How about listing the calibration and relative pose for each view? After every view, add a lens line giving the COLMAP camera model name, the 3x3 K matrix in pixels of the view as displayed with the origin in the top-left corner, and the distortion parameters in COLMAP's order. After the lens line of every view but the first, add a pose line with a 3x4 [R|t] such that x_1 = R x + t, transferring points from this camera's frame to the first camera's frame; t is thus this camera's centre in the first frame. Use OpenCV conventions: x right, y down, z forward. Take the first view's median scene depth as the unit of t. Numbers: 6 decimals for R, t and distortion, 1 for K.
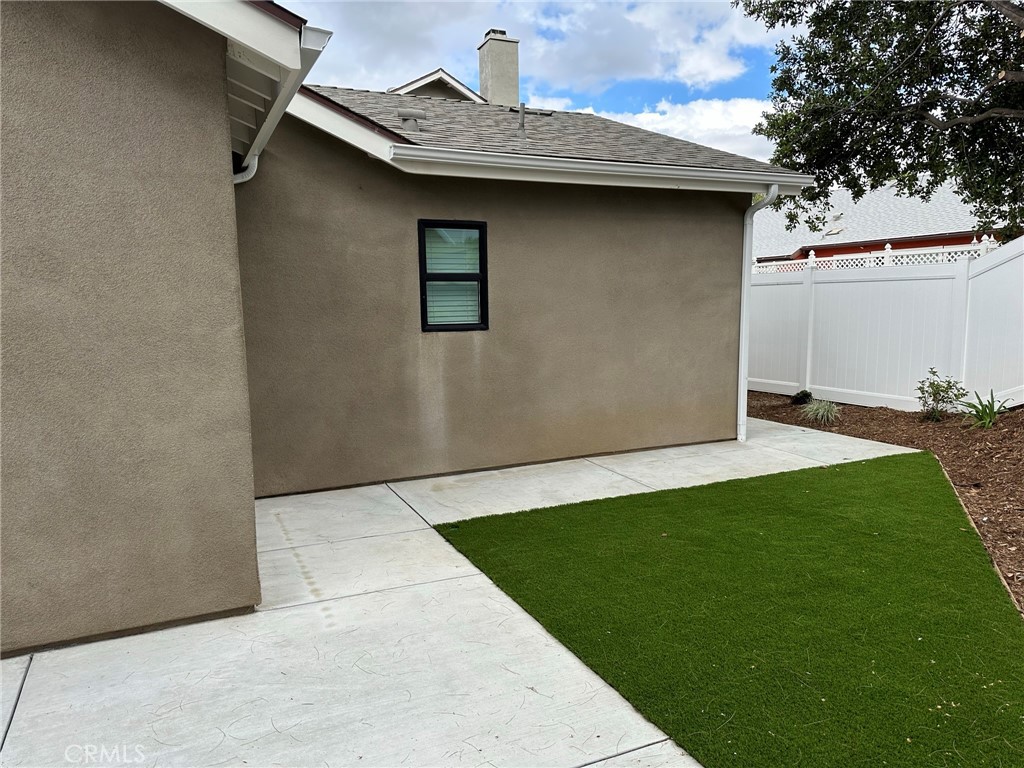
lens RADIAL K [[713.8, 0, 512.0], [0, 713.8, 384.0], [0, 0, 1]] dist [0.165591, -0.253307]
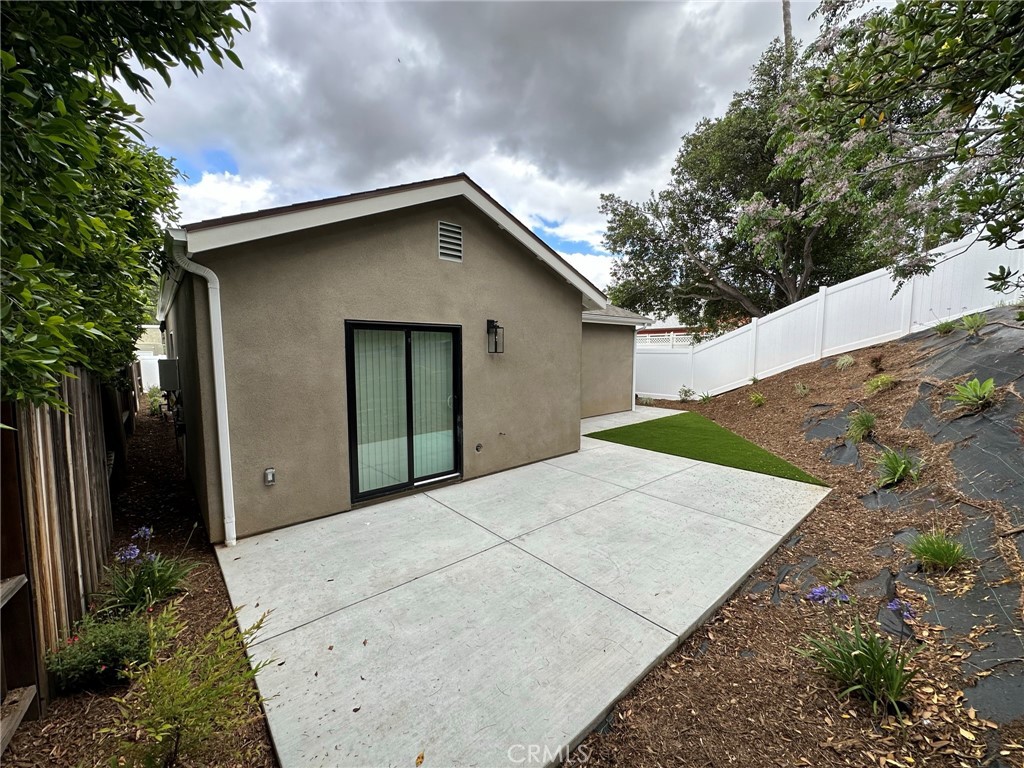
lens RADIAL K [[408.1, 0, 512.0], [0, 408.1, 384.0], [0, 0, 1]] dist [-0.002355, 0.000384]
pose [[0.961795, -0.006995, 0.273682, -0.790138], [0.015999, 0.999401, -0.030679, 0.021914], [-0.273304, 0.033886, 0.961331, -0.558704]]
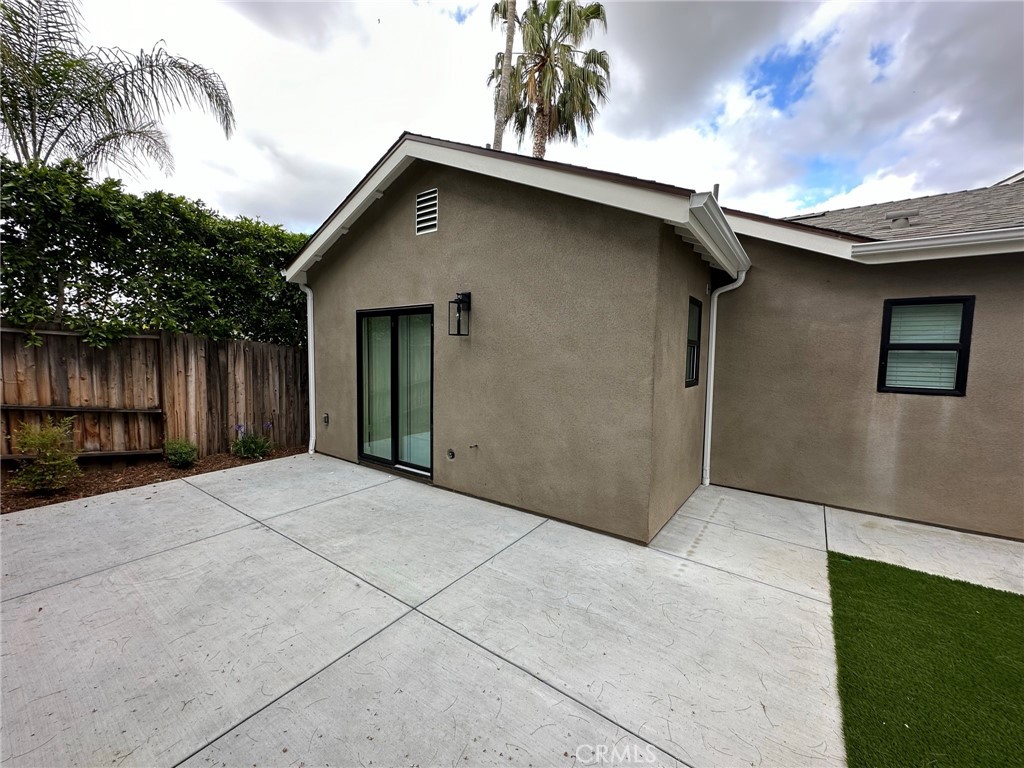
lens RADIAL K [[408.1, 0, 512.0], [0, 408.1, 384.0], [0, 0, 1]] dist [-0.002355, 0.000384]
pose [[0.483081, 0.087856, -0.871156, 0.187890], [-0.126279, 0.991542, 0.029972, -0.032734], [0.866421, 0.095530, 0.490090, 0.150793]]
